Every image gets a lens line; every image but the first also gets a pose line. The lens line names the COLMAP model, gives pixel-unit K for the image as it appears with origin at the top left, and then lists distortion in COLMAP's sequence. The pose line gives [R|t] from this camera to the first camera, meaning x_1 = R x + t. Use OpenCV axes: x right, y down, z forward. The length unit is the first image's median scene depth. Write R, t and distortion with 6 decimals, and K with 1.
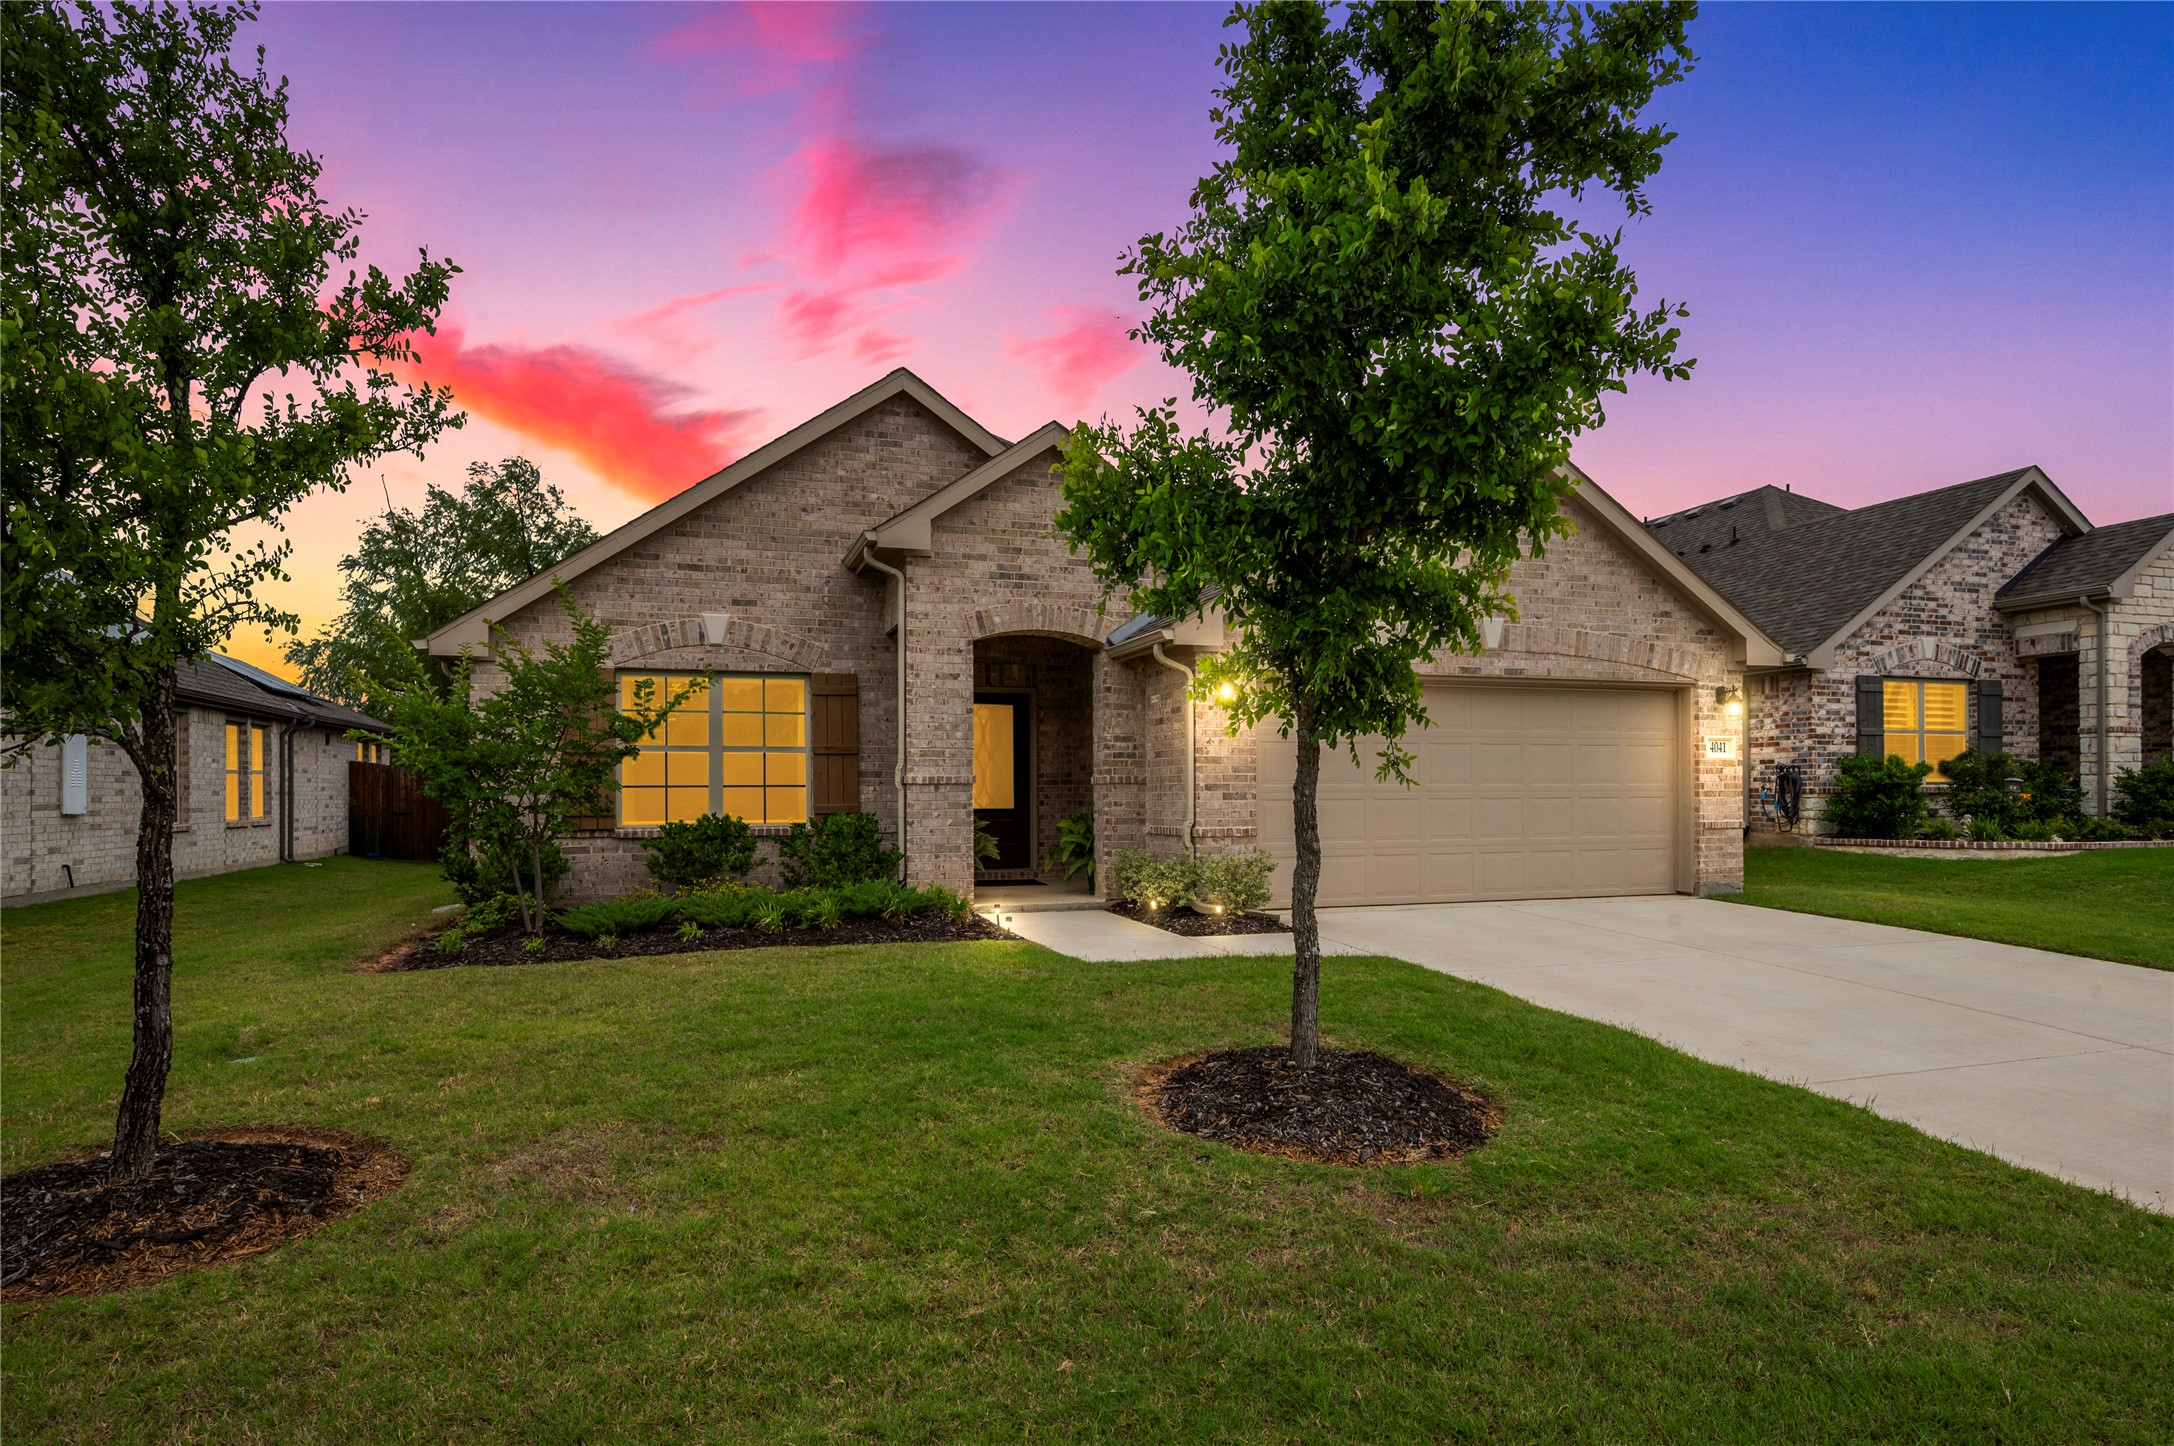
lens RADIAL K [[1190.0, 0, 1087.9], [0, 1190.0, 792.8], [0, 0, 1]] dist [-0.001021, 0.000269]
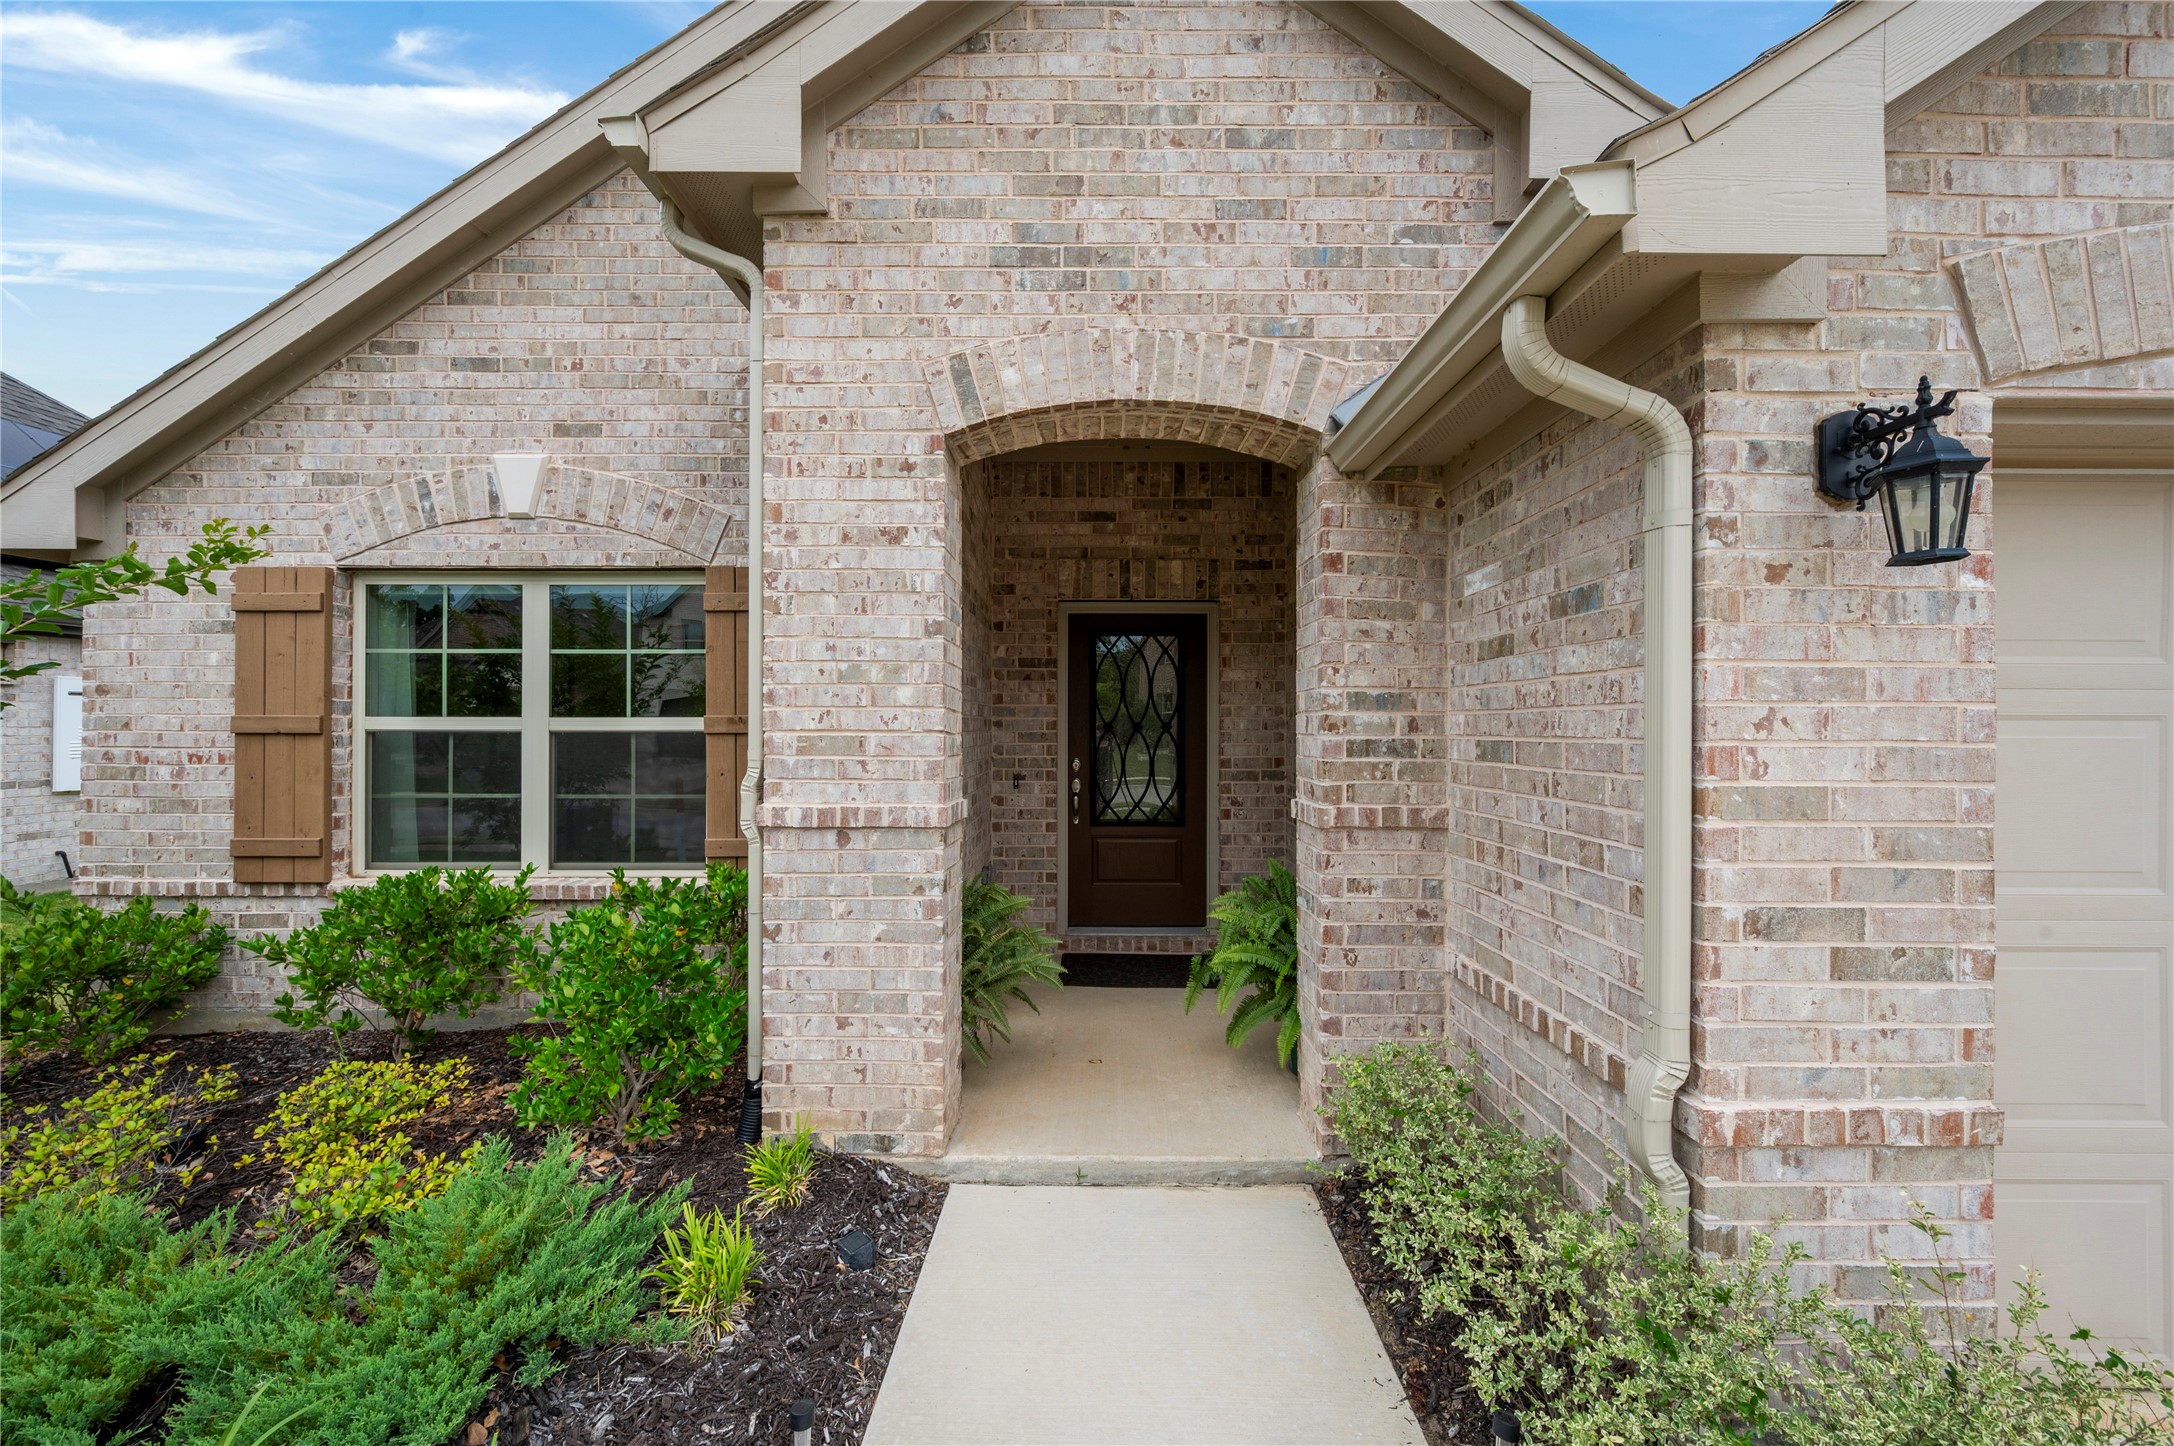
lens RADIAL K [[862.2, 0, 1088.5], [0, 862.2, 725.0], [0, 0, 1]] dist [-0.001778, -0.000334]
pose [[0.951245, 0.005569, -0.308386, 0.026905], [-0.006107, 0.999981, -0.000780, -0.037545], [0.308376, 0.002625, 0.951261, 0.727925]]
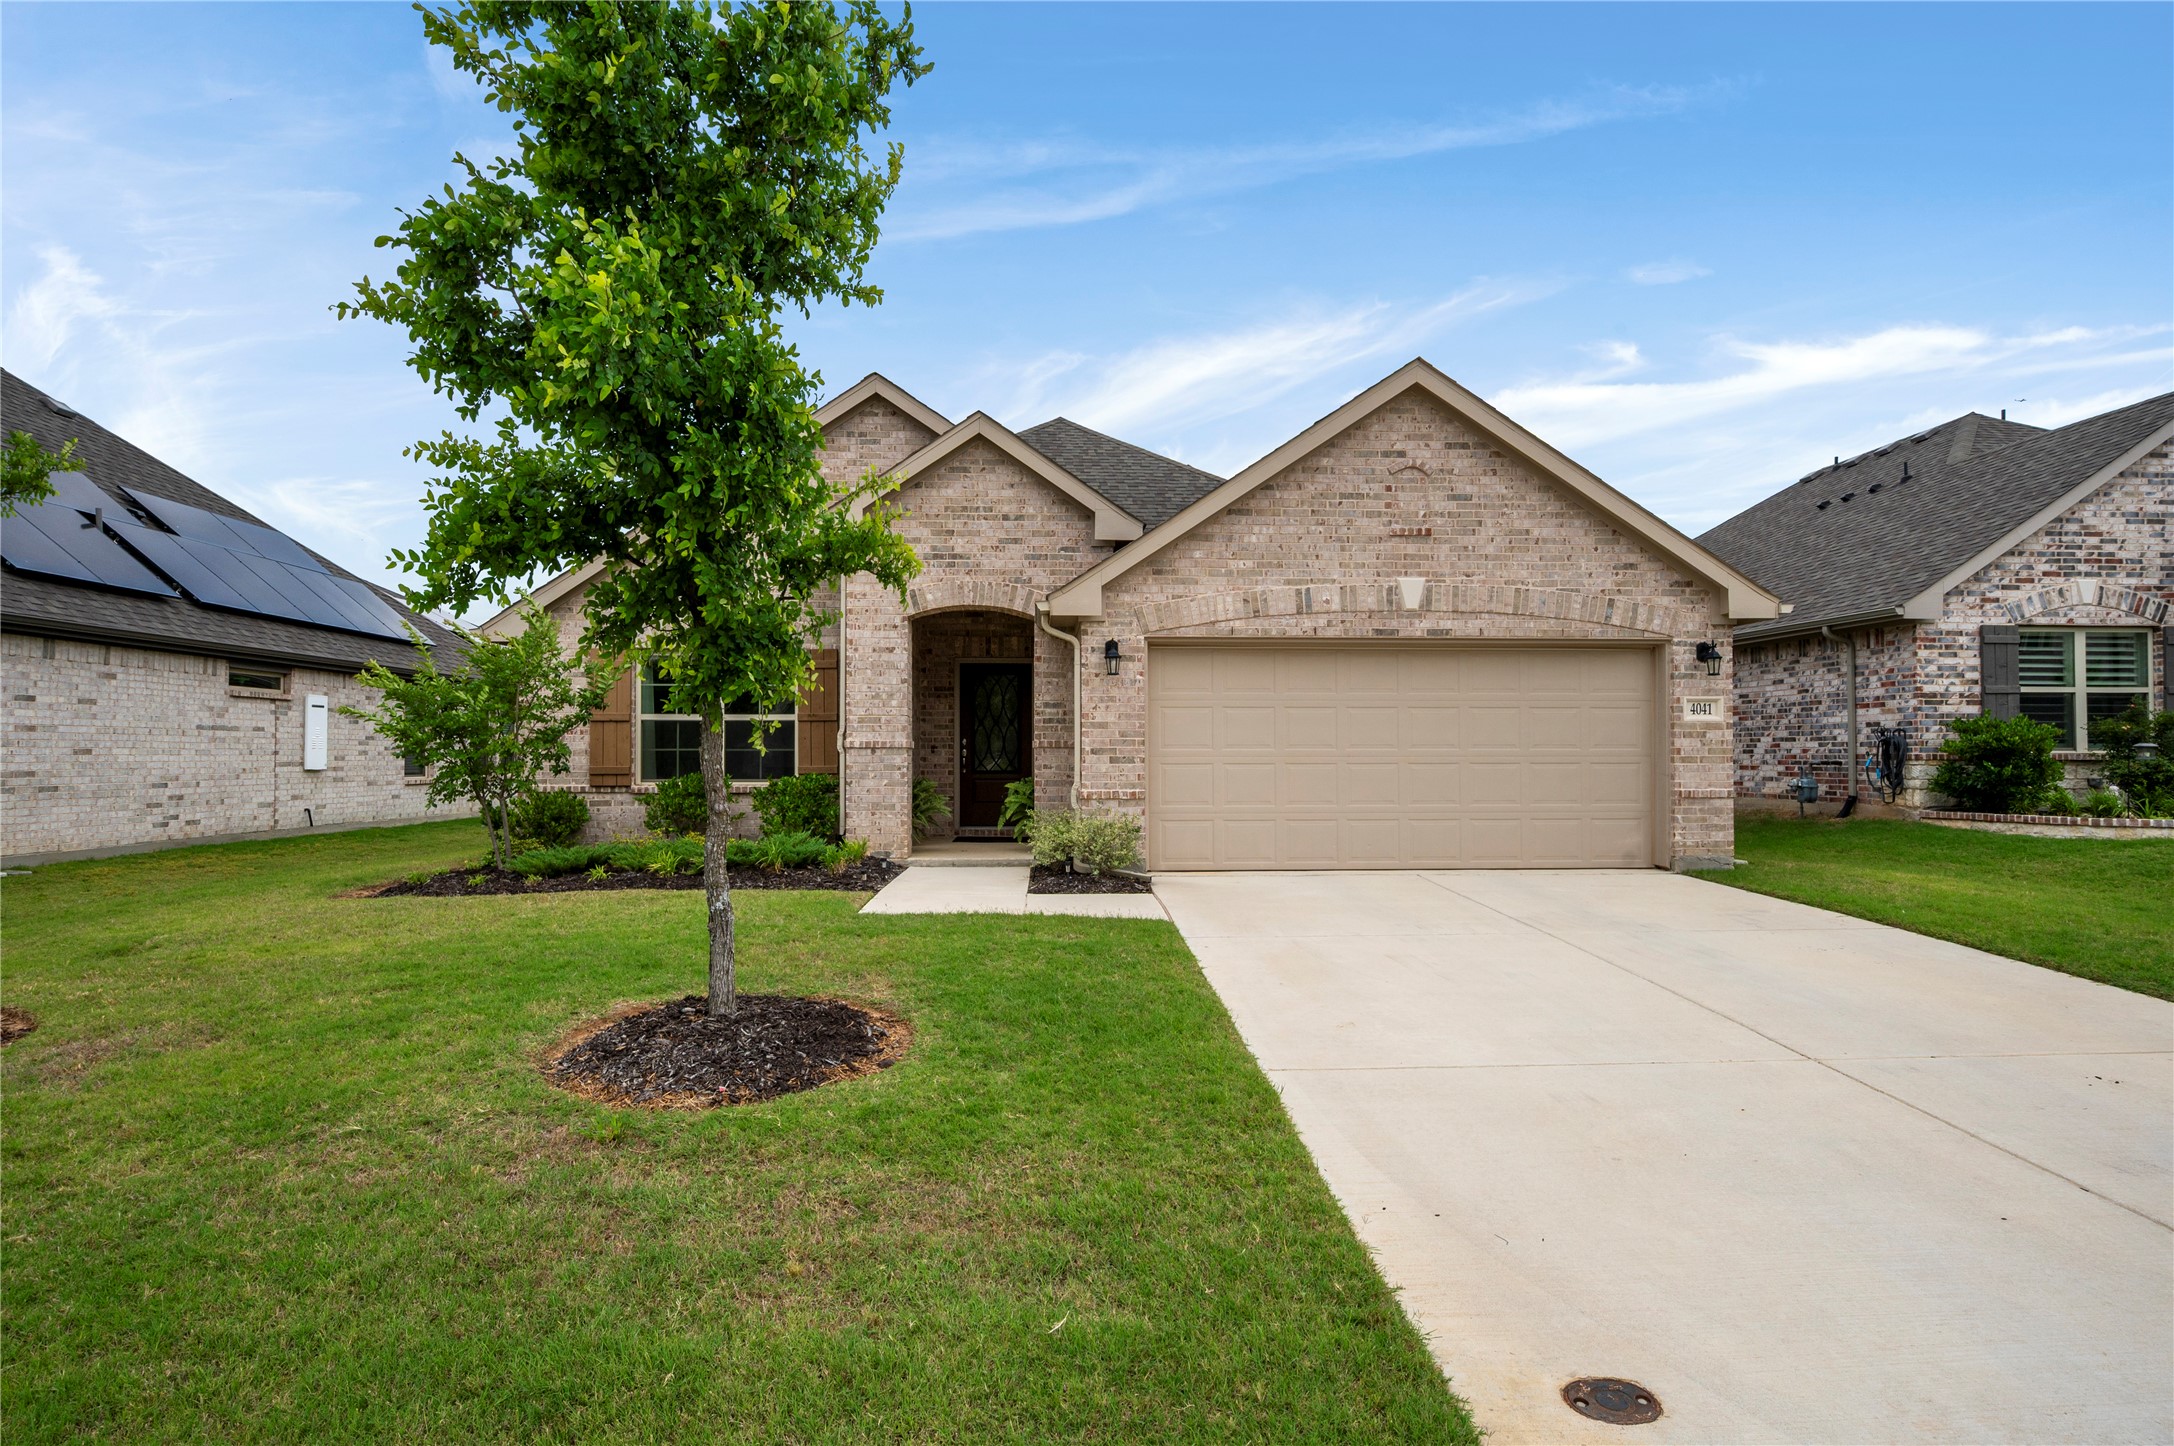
lens RADIAL K [[1120.4, 0, 1085.8], [0, 1120.4, 739.6], [0, 0, 1]] dist [0.000107, -0.000906]
pose [[0.965059, -0.000109, -0.262031, 0.317182], [-0.003731, 0.999893, -0.014156, -0.000882], [0.262004, 0.014639, 0.964956, 0.047945]]
